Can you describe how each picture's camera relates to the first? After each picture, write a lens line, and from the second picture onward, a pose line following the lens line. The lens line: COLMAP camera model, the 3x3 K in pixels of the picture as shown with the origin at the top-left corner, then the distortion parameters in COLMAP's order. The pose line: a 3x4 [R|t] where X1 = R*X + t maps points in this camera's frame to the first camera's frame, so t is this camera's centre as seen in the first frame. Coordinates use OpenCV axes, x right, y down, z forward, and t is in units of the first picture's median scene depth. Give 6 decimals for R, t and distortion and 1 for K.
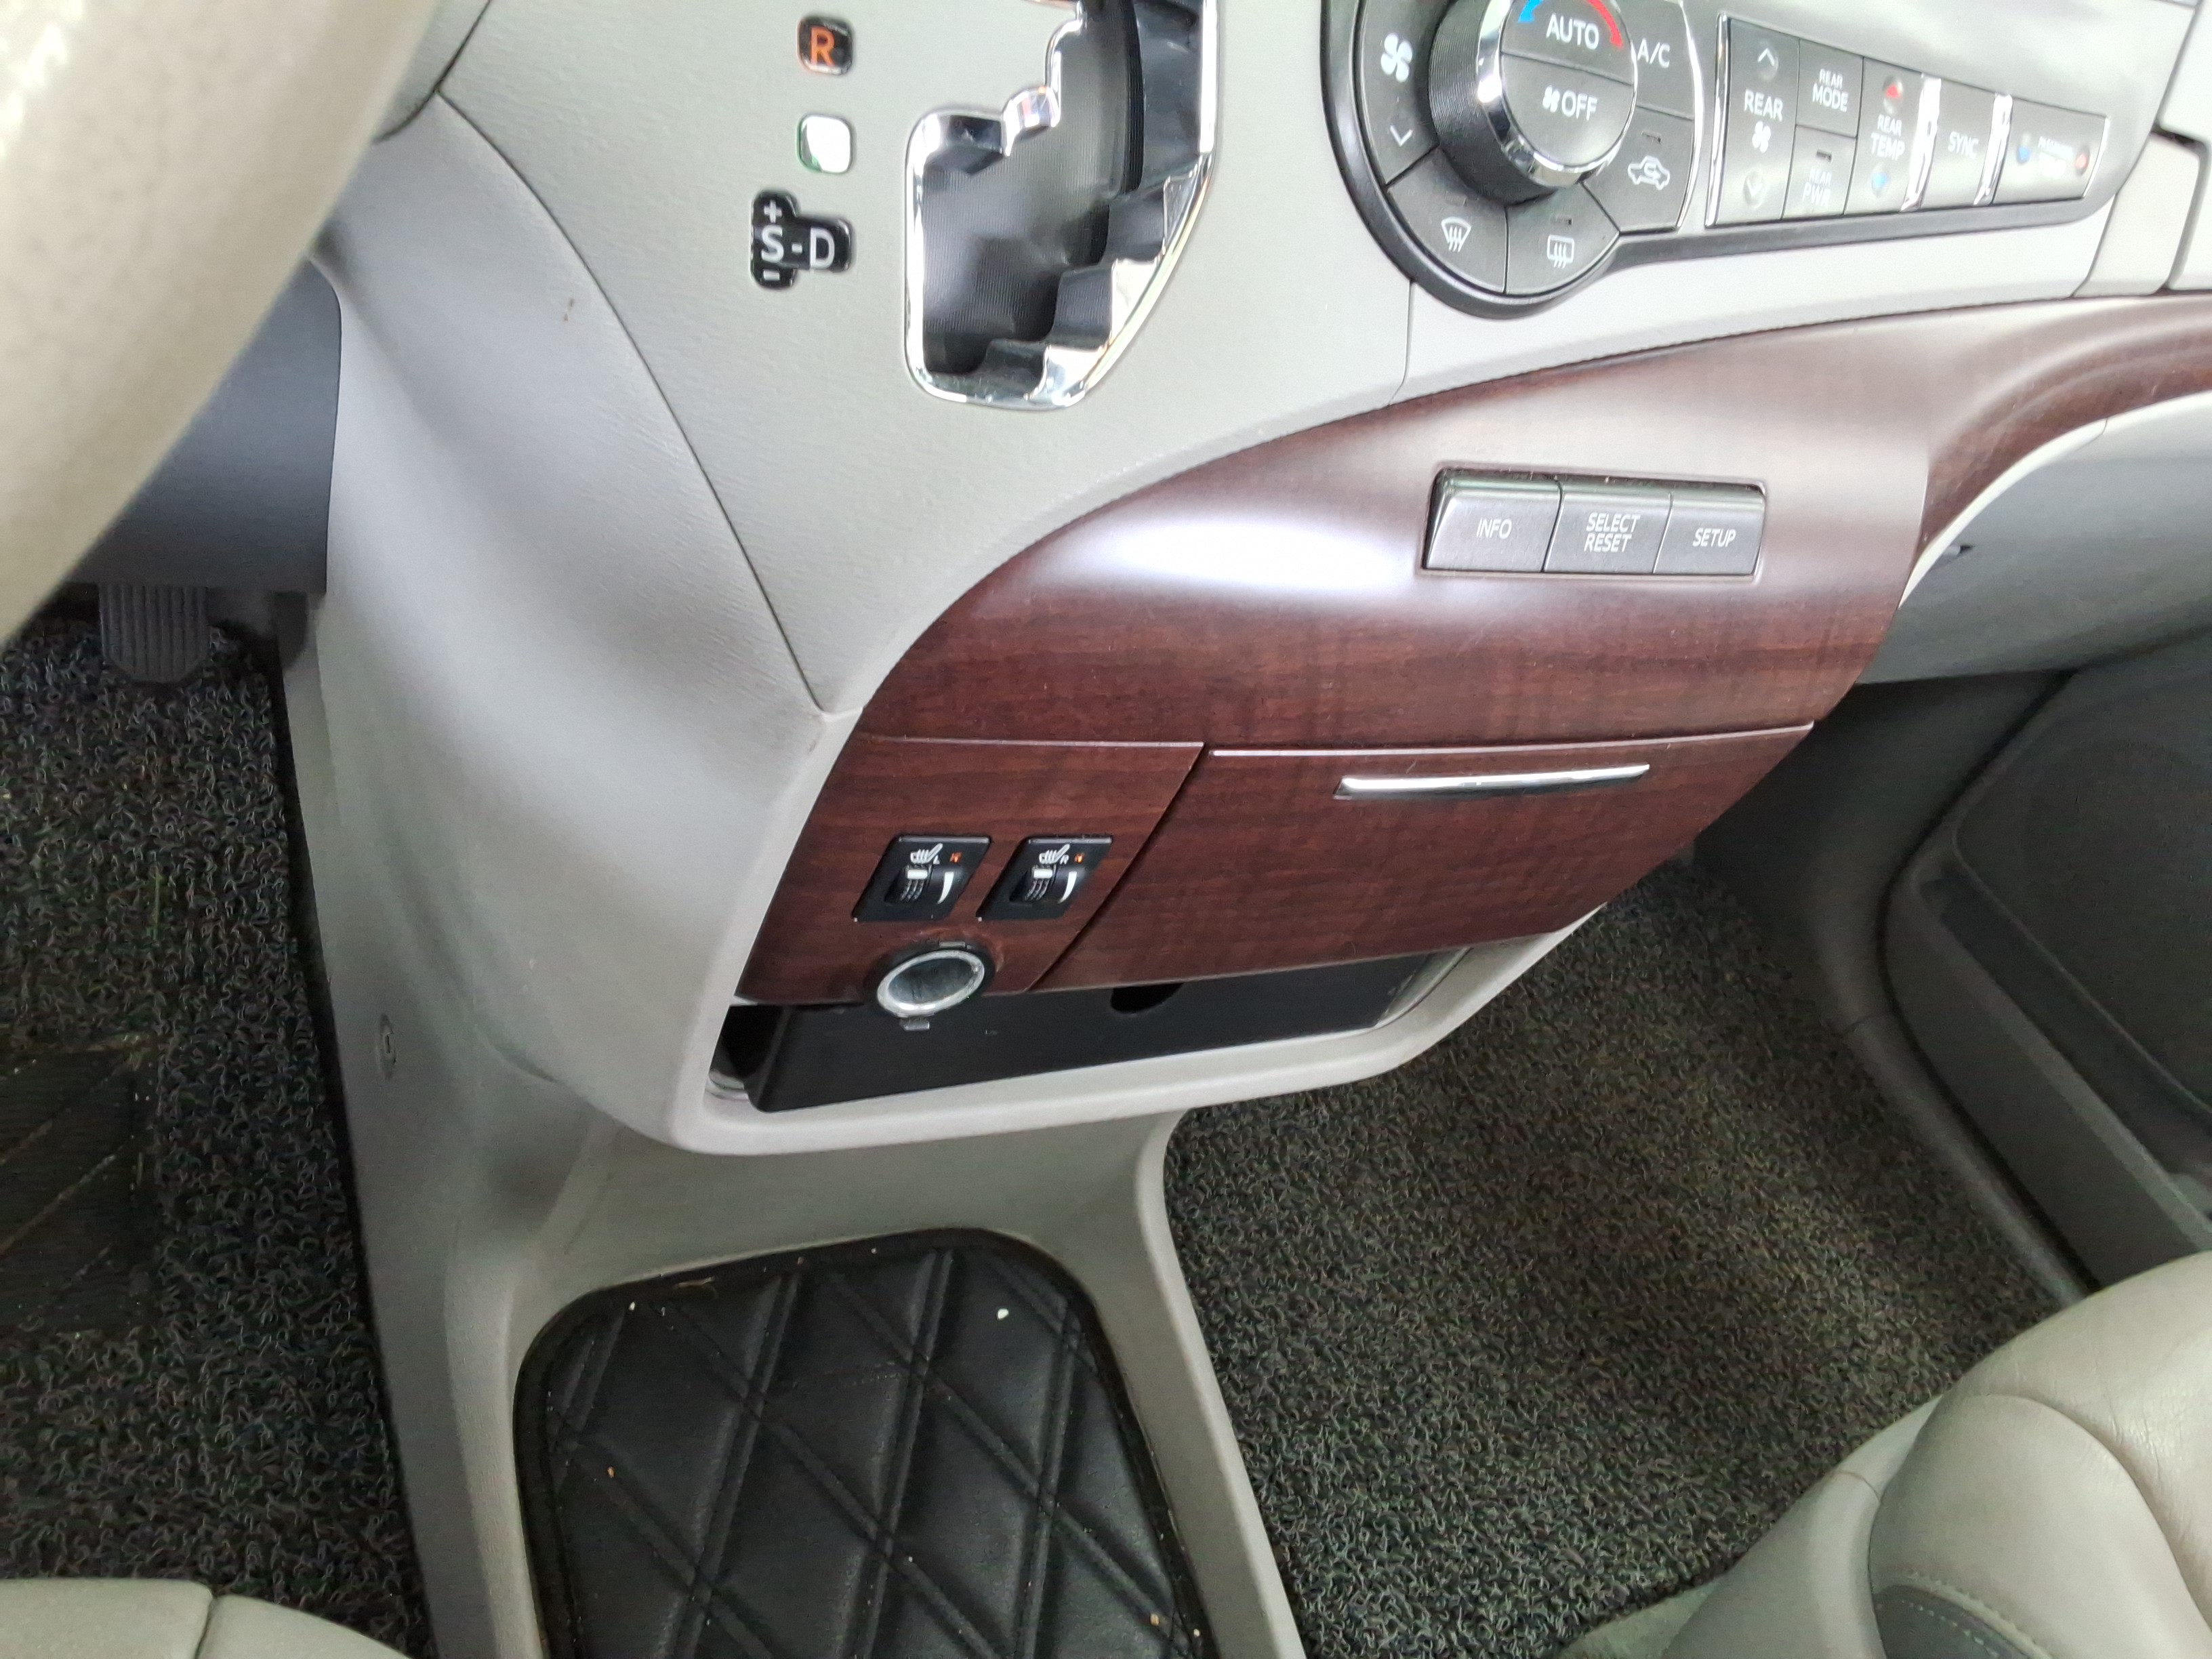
lens RADIAL K [[1758.5, 0, 1096.1], [0, 1758.5, 845.6], [0, 0, 1]] dist [0.138410, -0.217966]
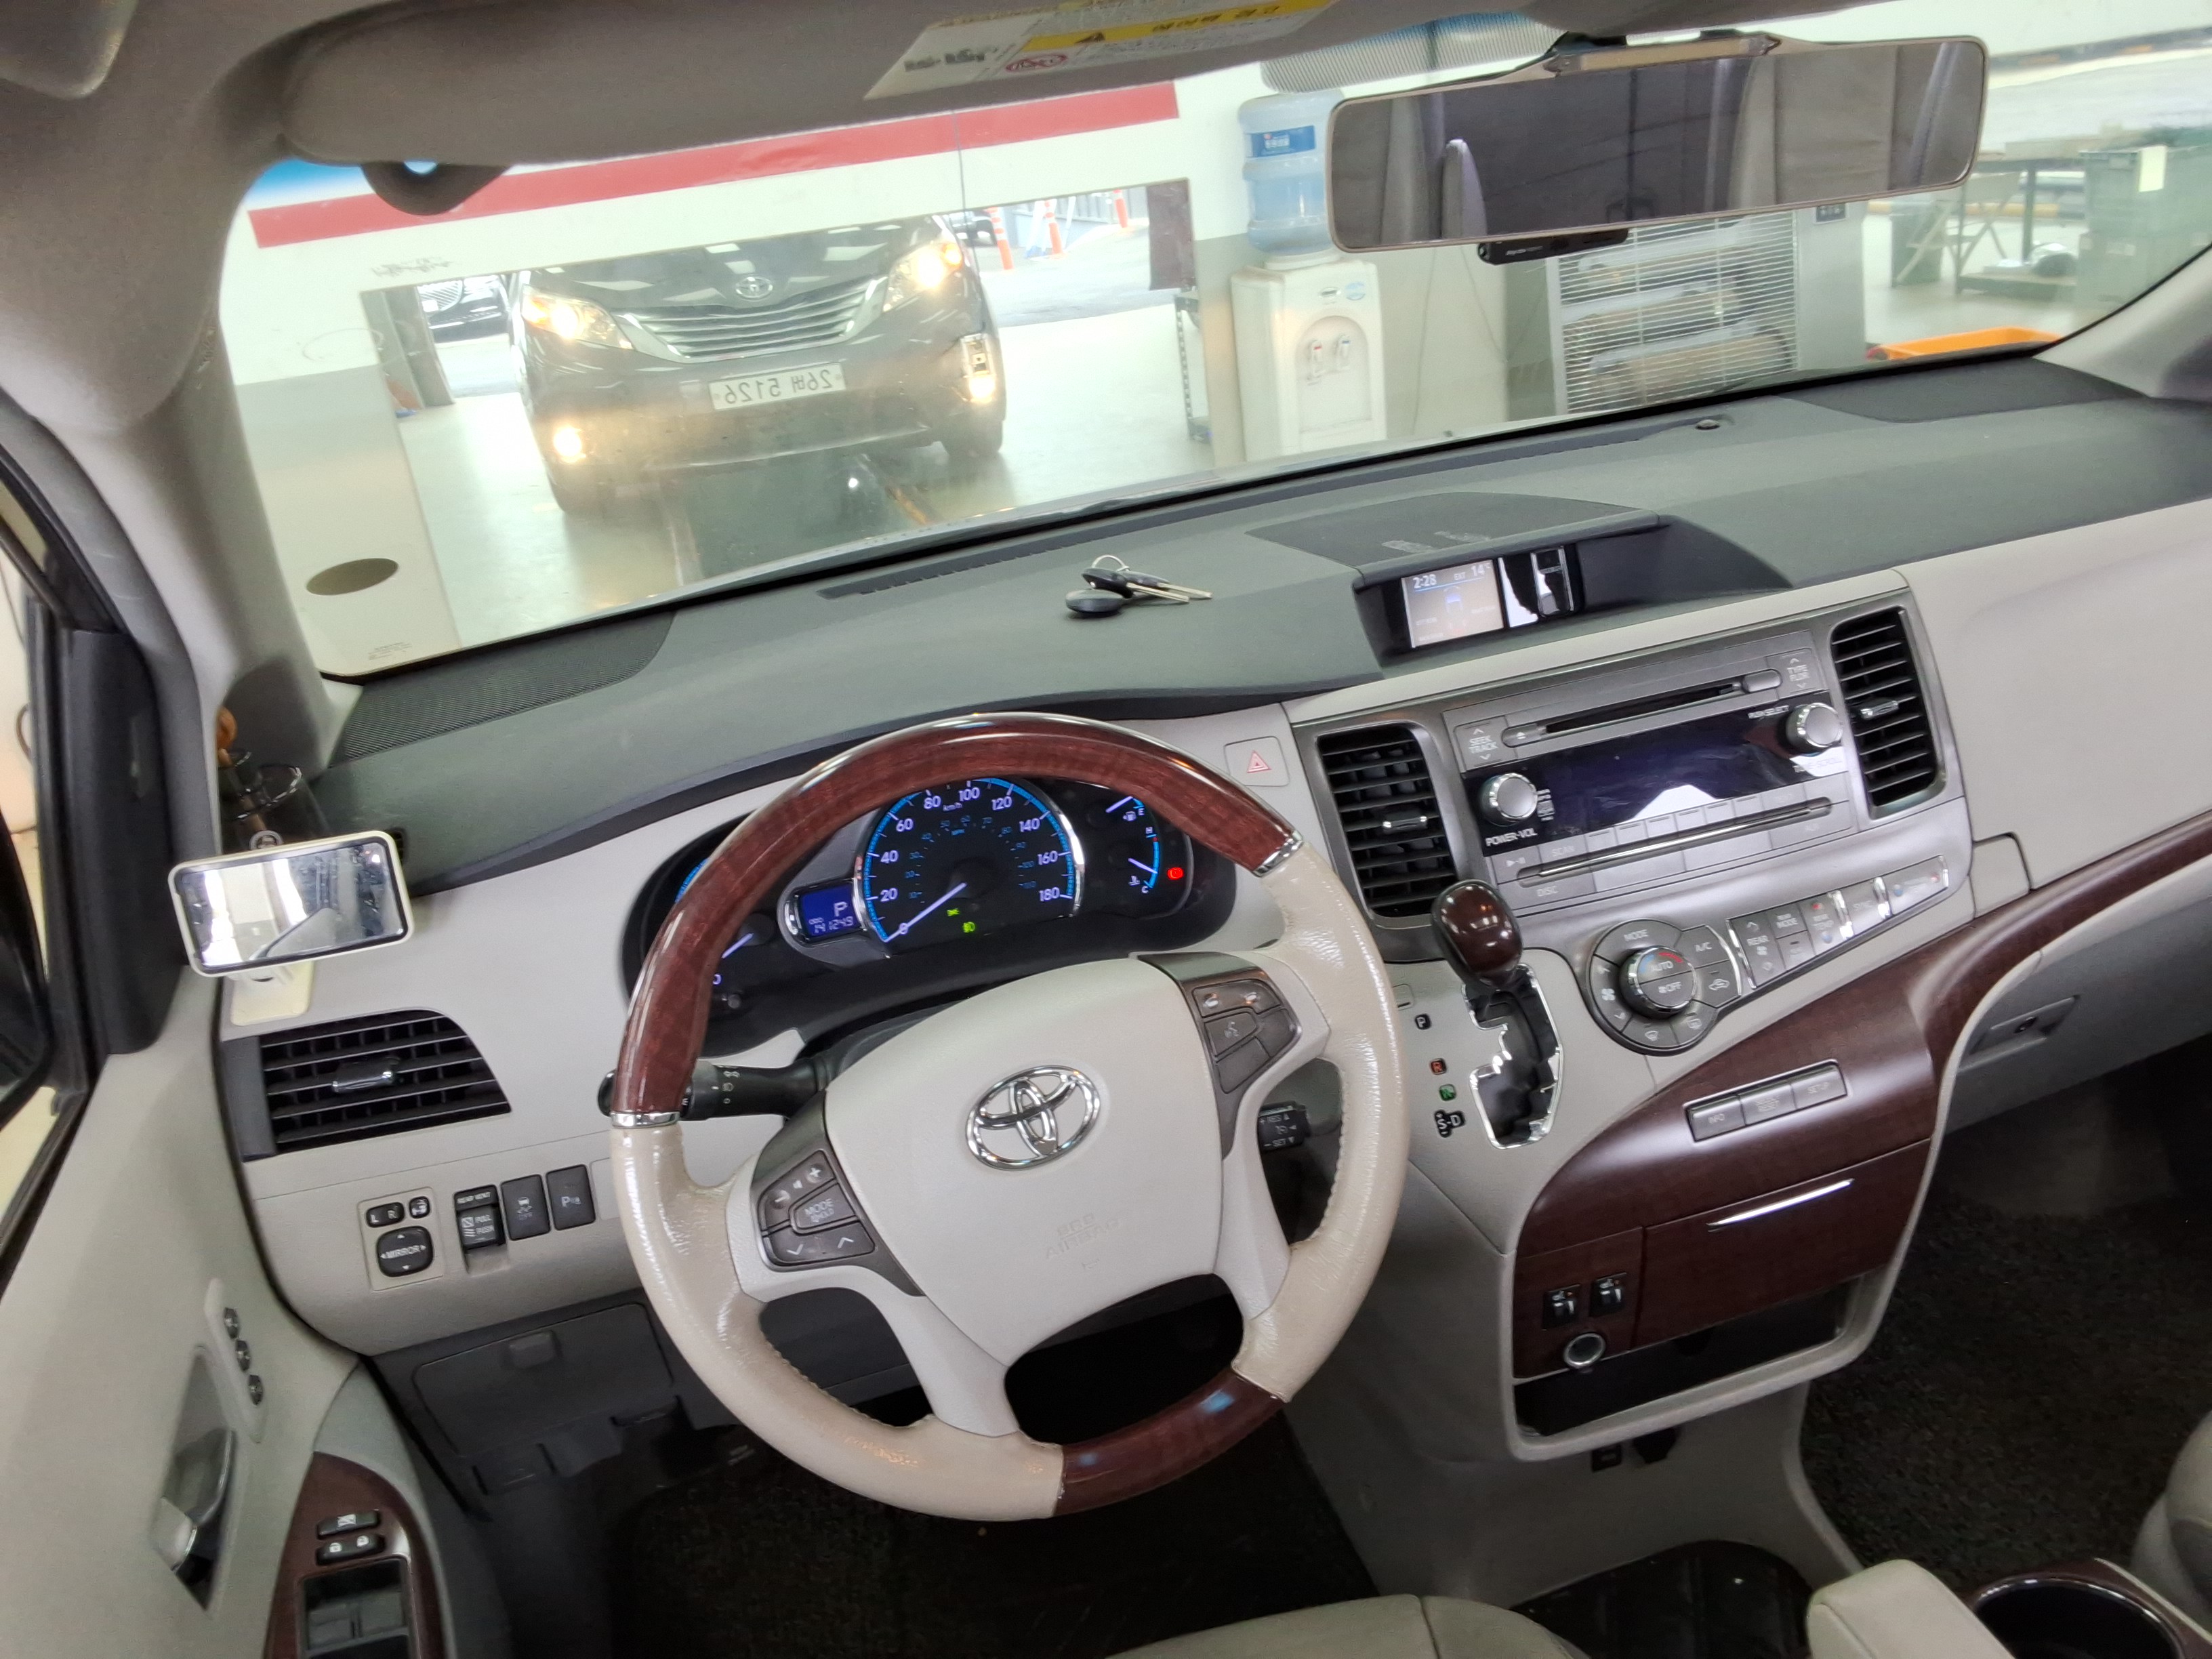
lens RADIAL K [[1758.5, 0, 1096.1], [0, 1758.5, 845.6], [0, 0, 1]] dist [0.138410, -0.217966]
pose [[0.881114, -0.371940, -0.292061, 0.320499], [0.253777, 0.893017, -0.371643, 0.212855], [0.399044, 0.253342, 0.881239, -1.801786]]
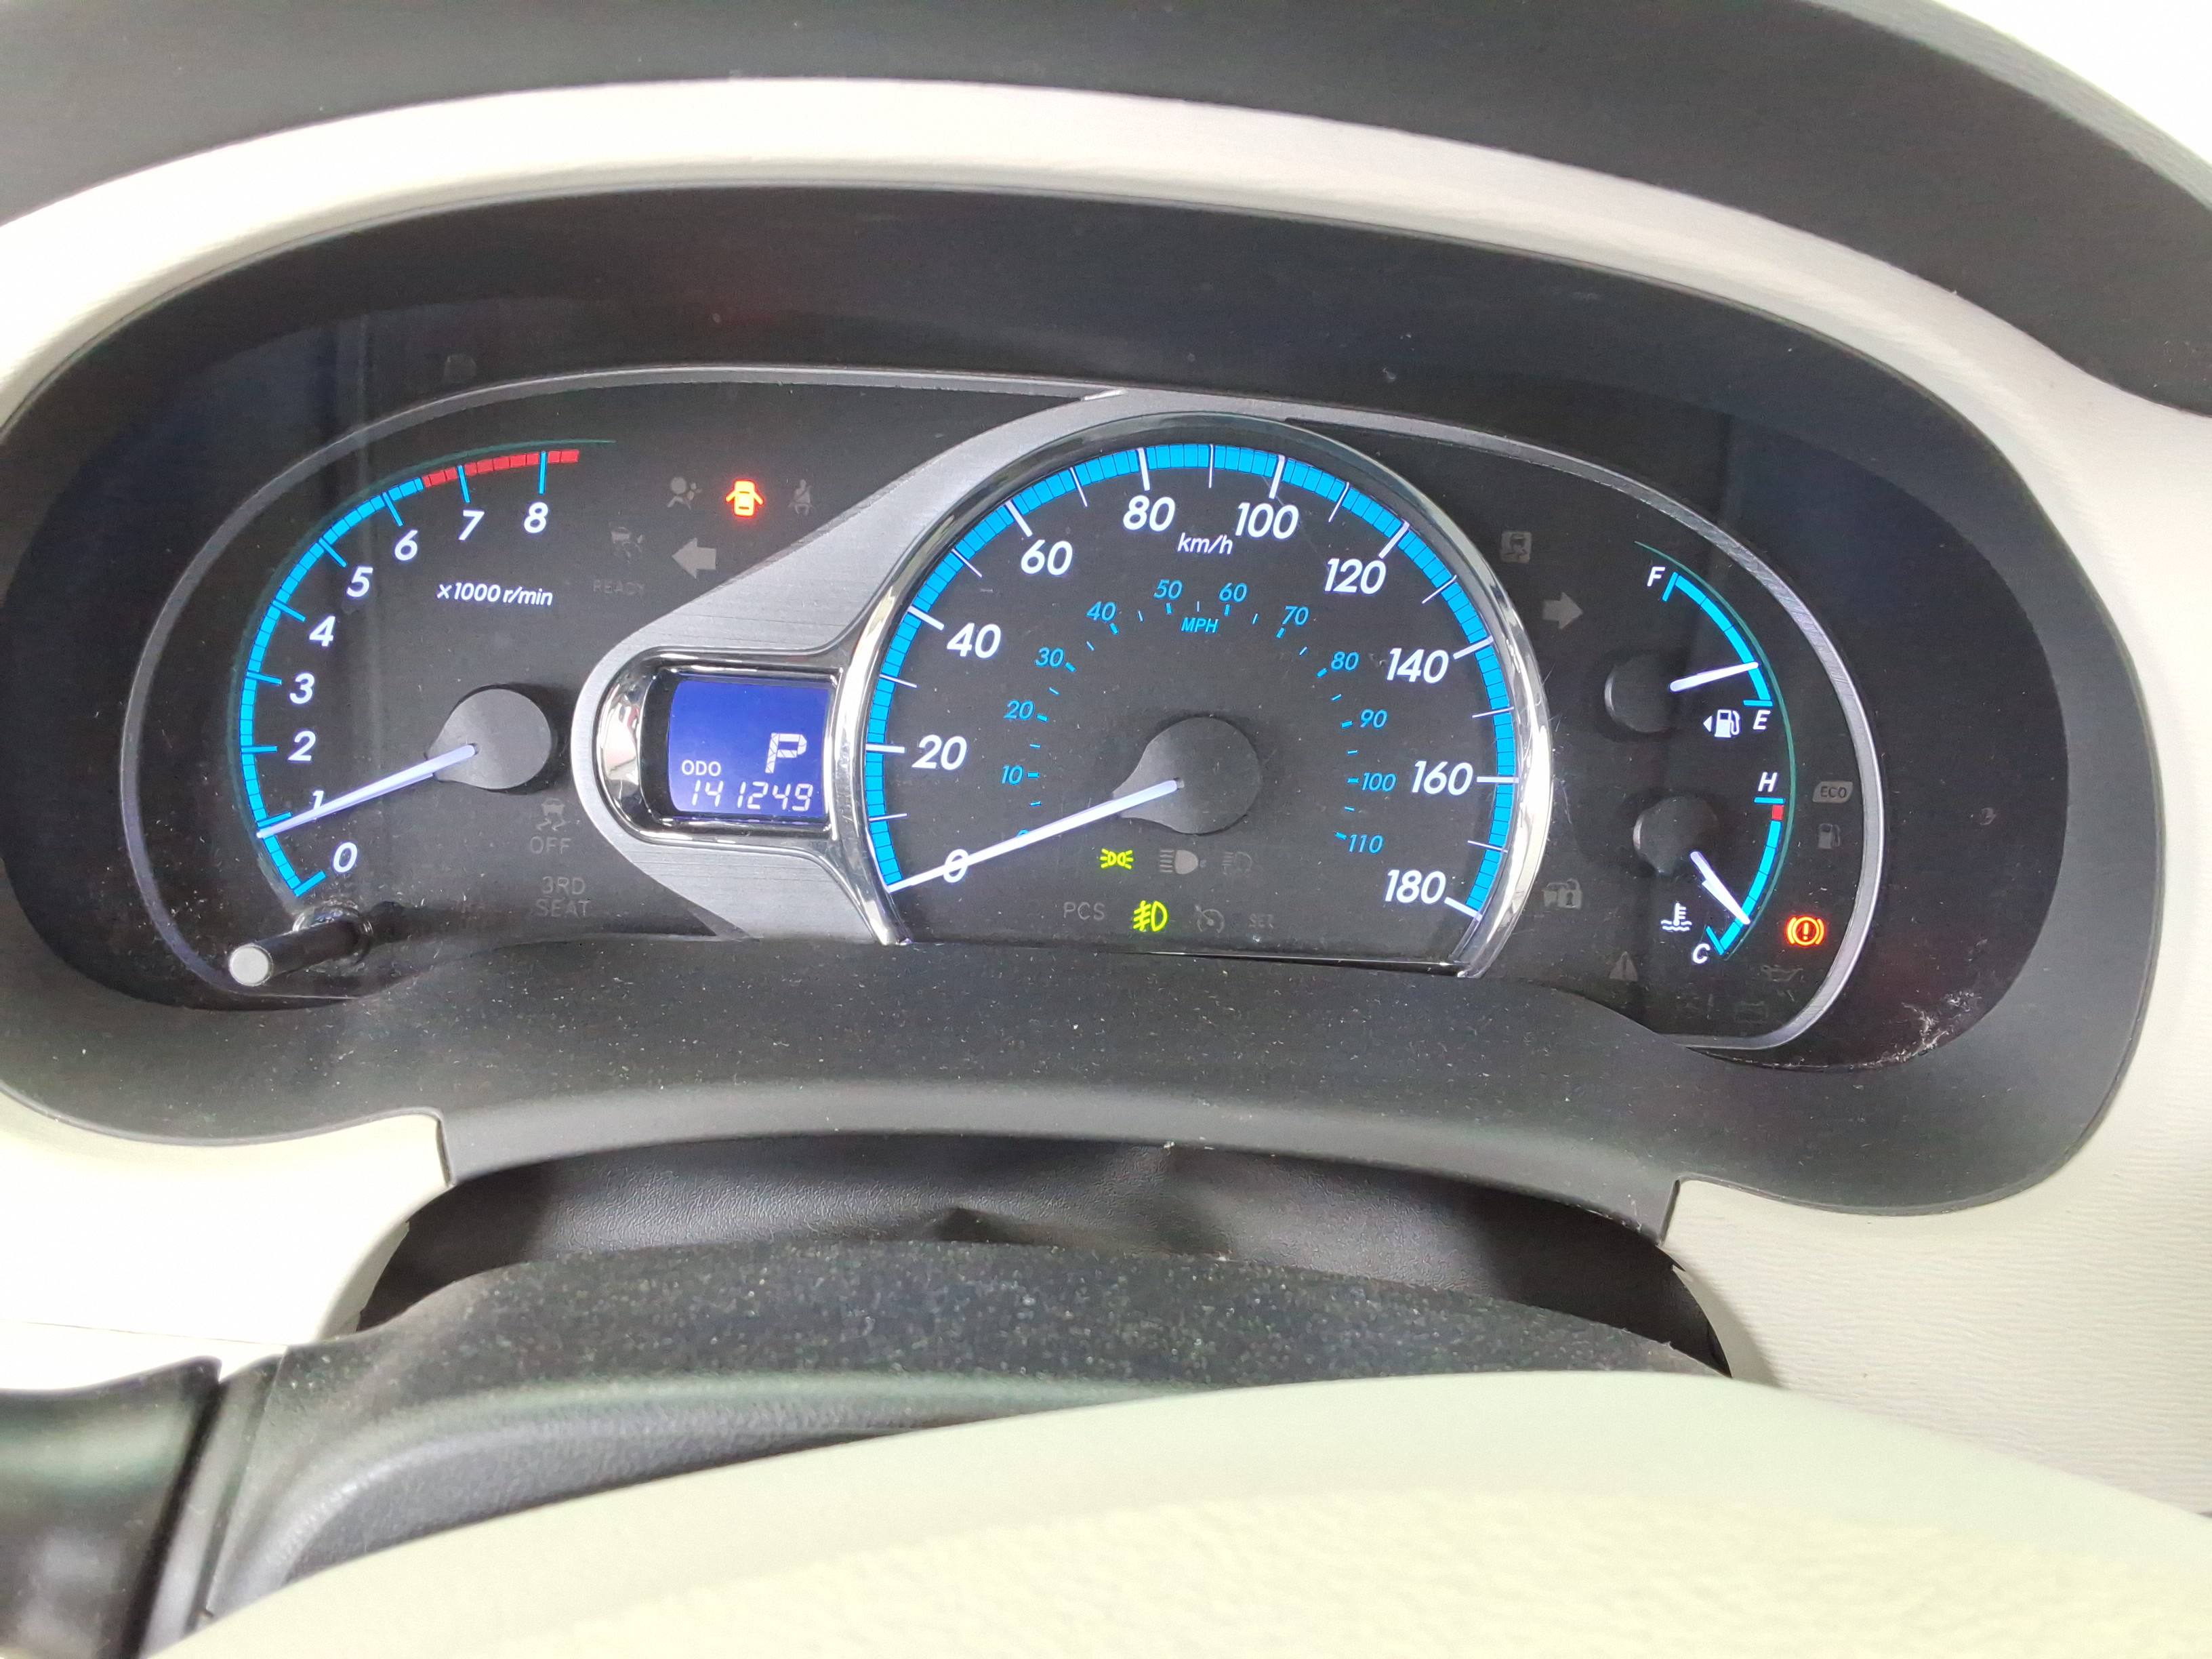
lens RADIAL K [[1758.5, 0, 1096.1], [0, 1758.5, 845.6], [0, 0, 1]] dist [0.138410, -0.217966]
pose [[0.916236, -0.105052, -0.386620, -0.380000], [-0.037112, 0.938607, -0.342987, -0.470930], [0.398916, 0.328606, 0.856087, -0.216845]]
